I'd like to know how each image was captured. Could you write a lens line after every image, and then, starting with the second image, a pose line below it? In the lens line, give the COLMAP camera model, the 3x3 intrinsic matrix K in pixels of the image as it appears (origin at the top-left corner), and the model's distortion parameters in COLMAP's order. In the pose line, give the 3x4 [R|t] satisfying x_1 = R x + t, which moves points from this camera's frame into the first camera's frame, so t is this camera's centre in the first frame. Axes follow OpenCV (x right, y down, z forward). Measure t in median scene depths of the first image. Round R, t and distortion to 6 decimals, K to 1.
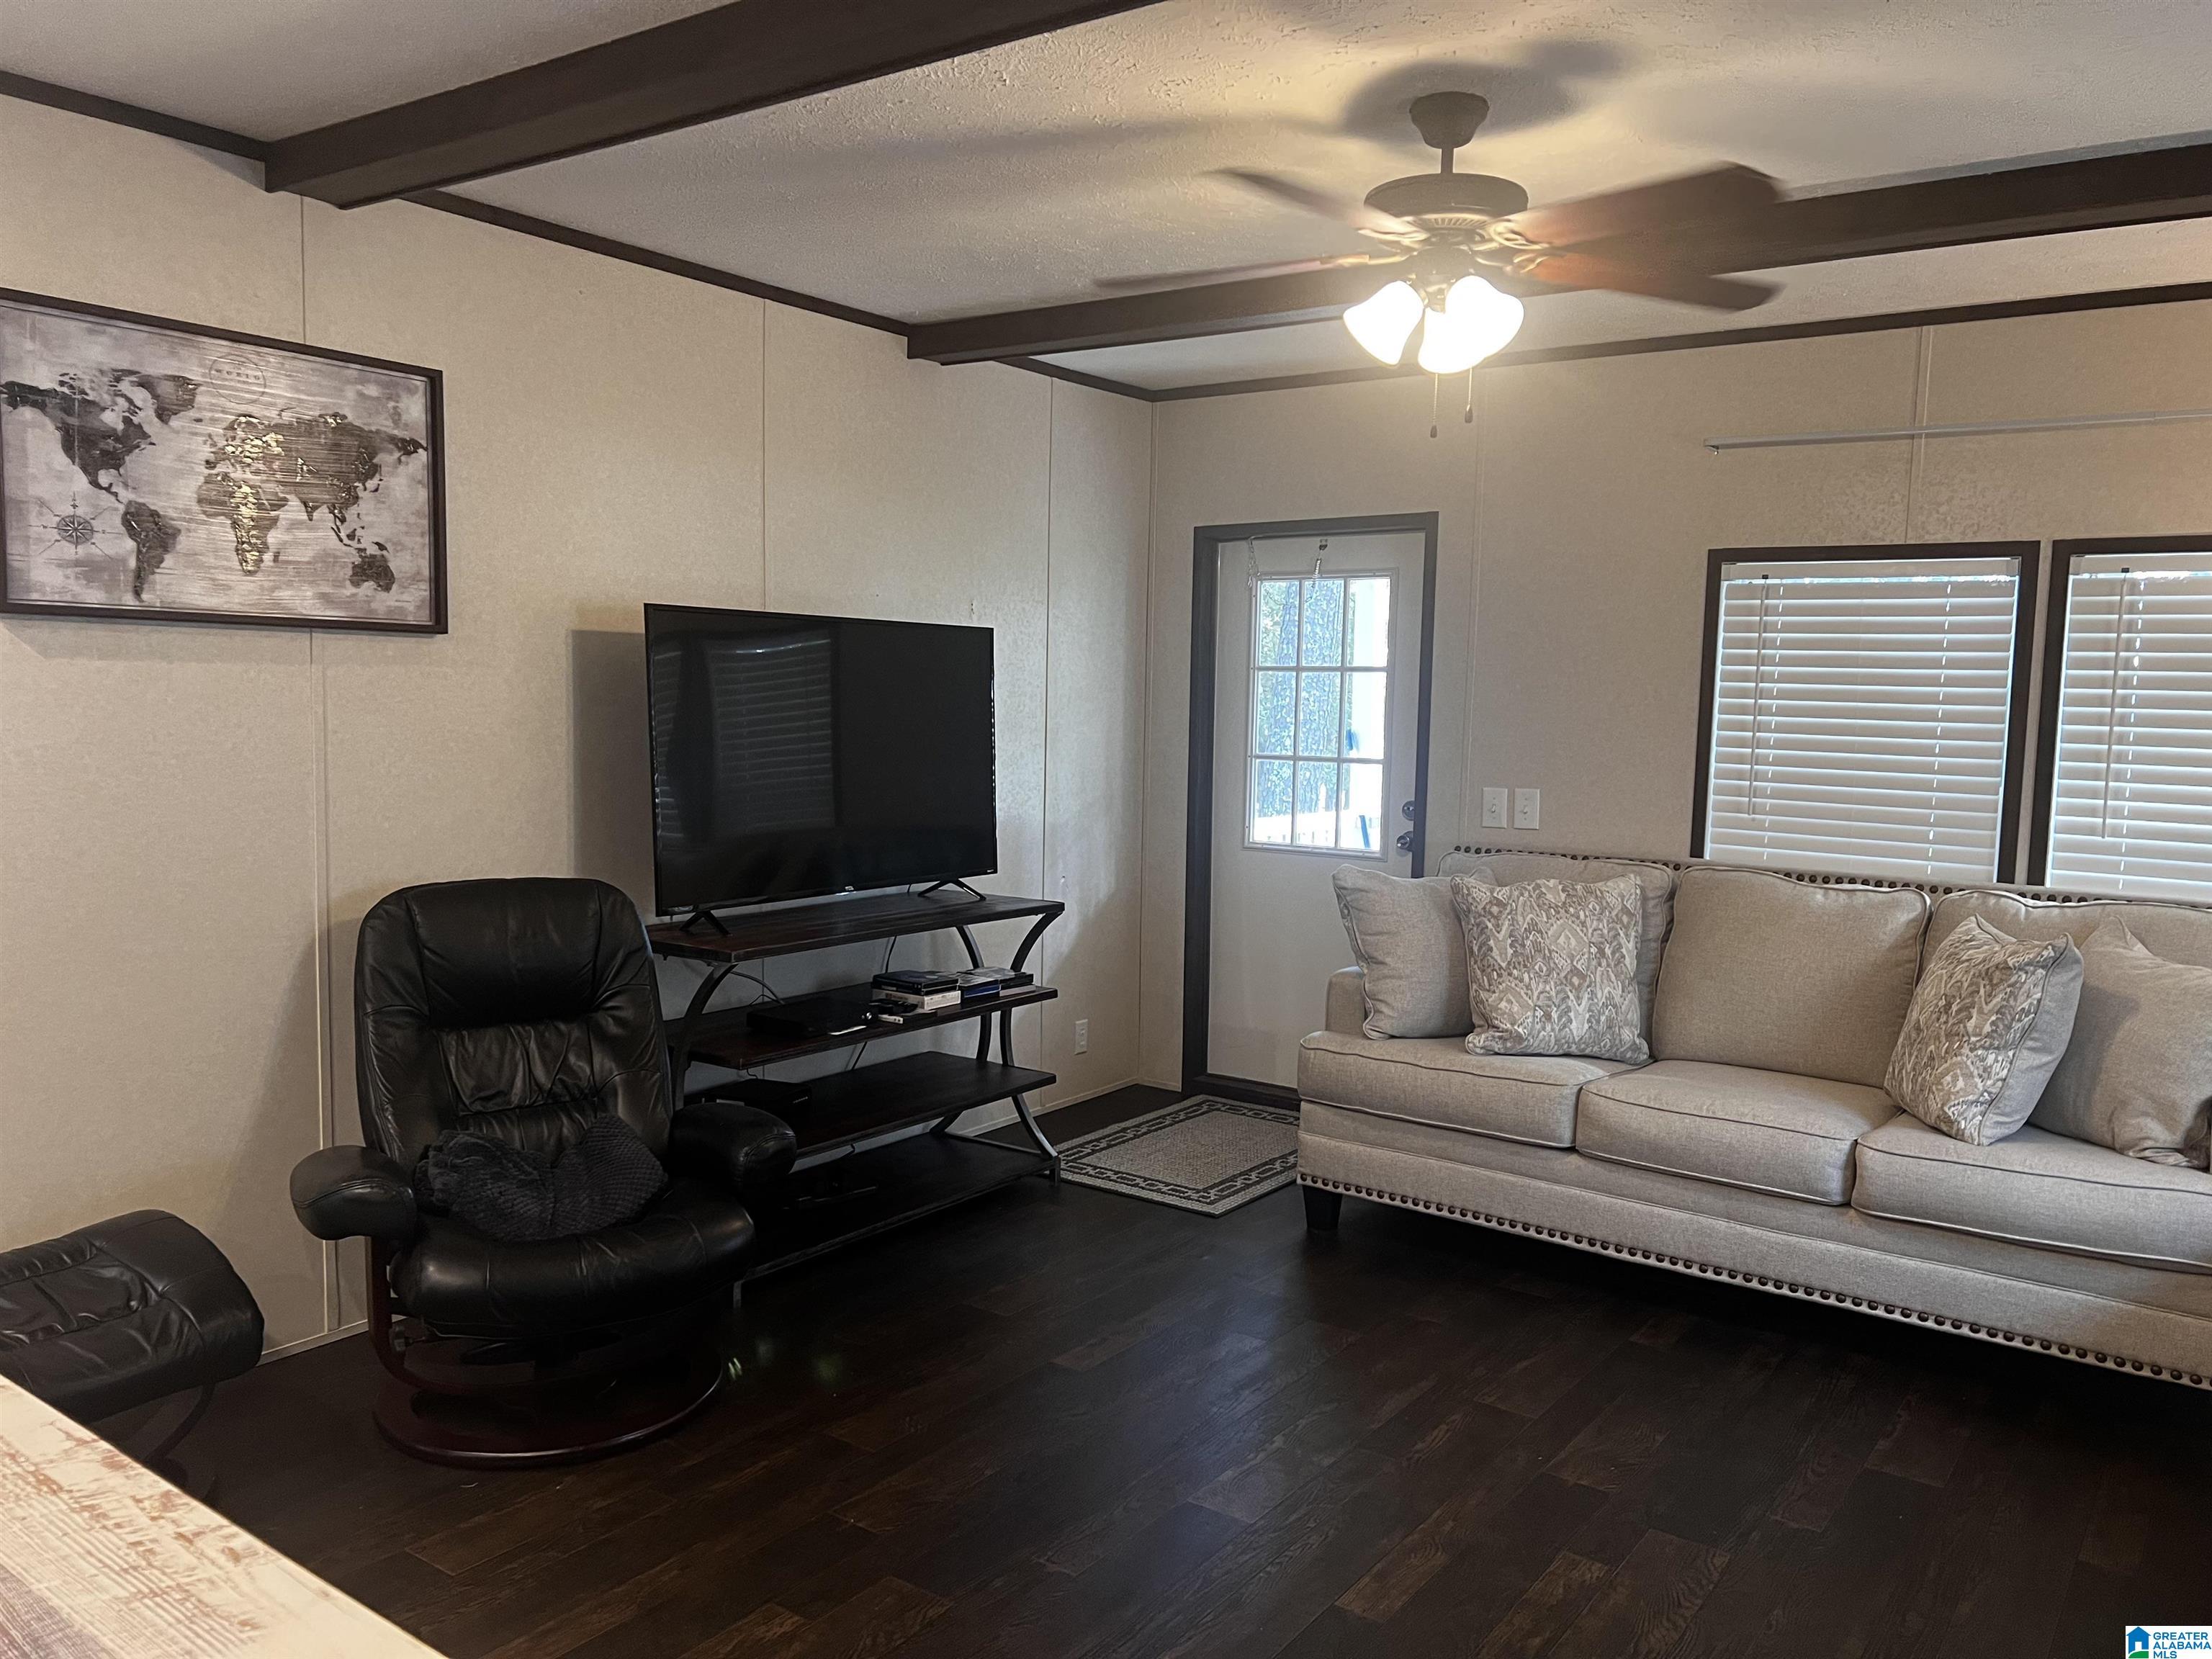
lens RADIAL K [[1650.5, 0, 1104.6], [0, 1650.5, 842.9], [0, 0, 1]] dist [0.065144, -0.076955]
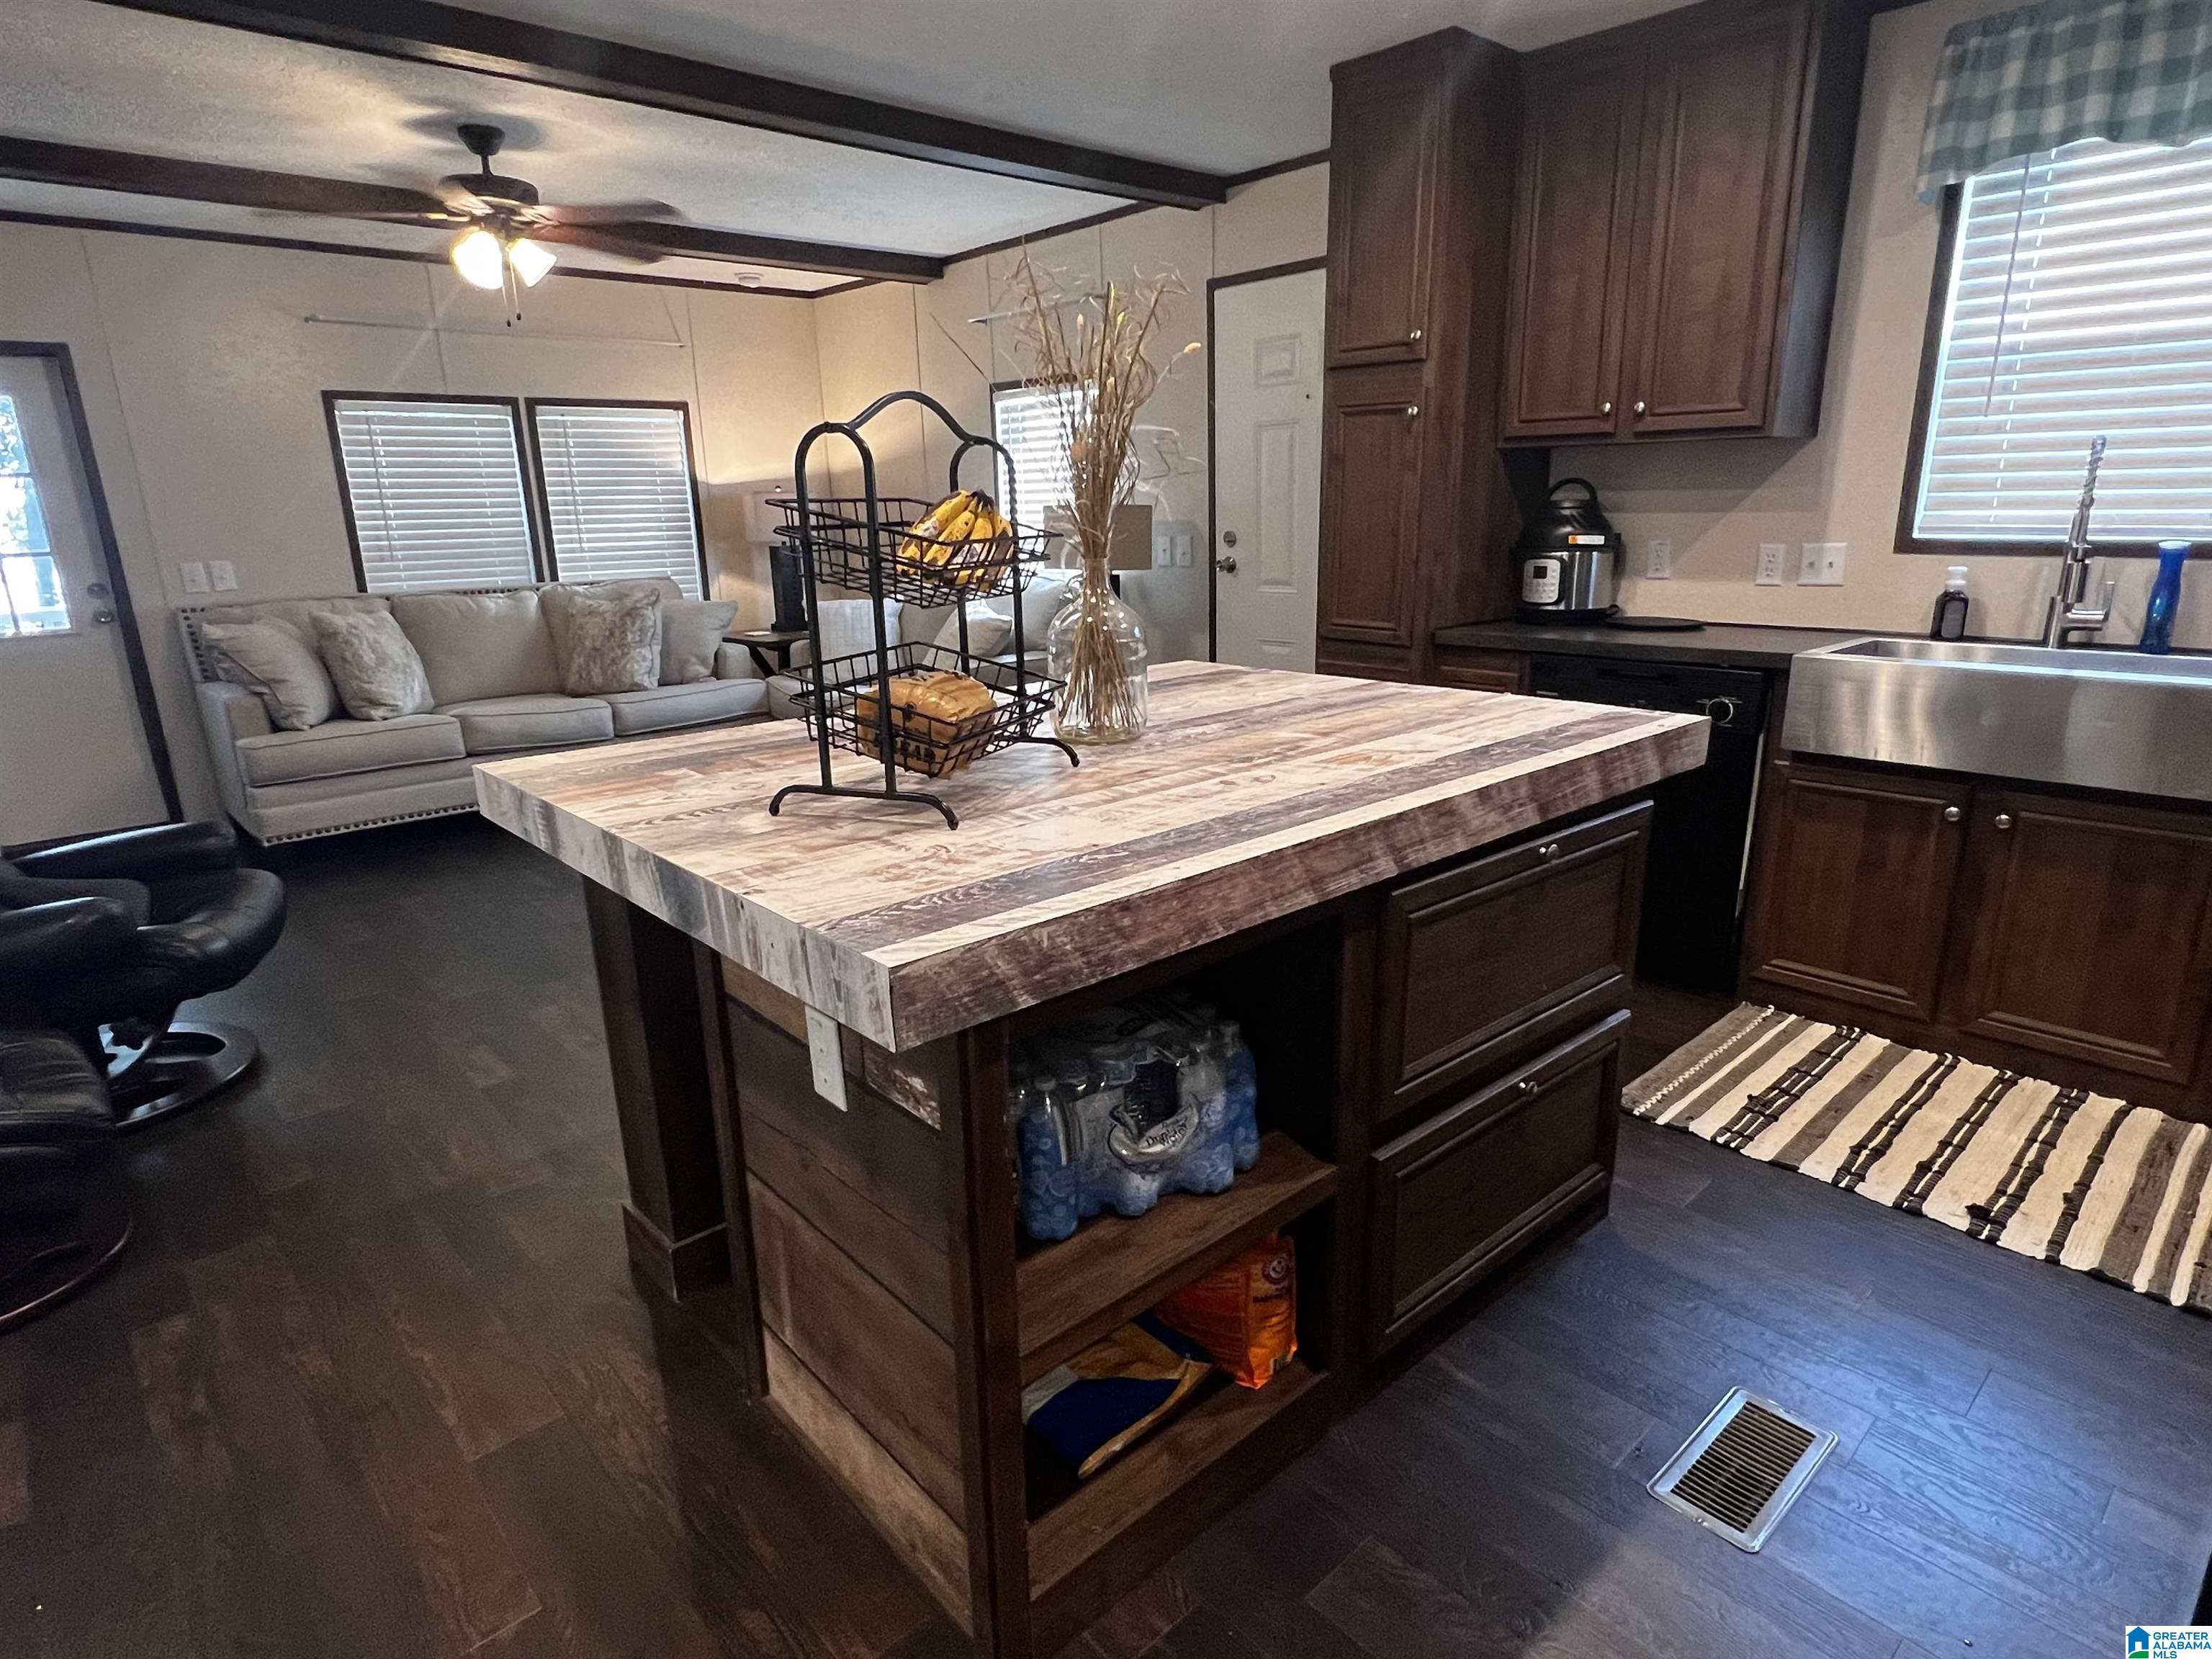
lens RADIAL K [[1211.0, 0, 1102.9], [0, 1211.0, 838.2], [0, 0, 1]] dist [-0.001686, -0.000292]
pose [[0.204673, -0.291283, 0.934486, -0.740514], [0.124511, 0.954688, 0.270309, 0.008722], [-0.970879, 0.061029, 0.231667, 0.068464]]
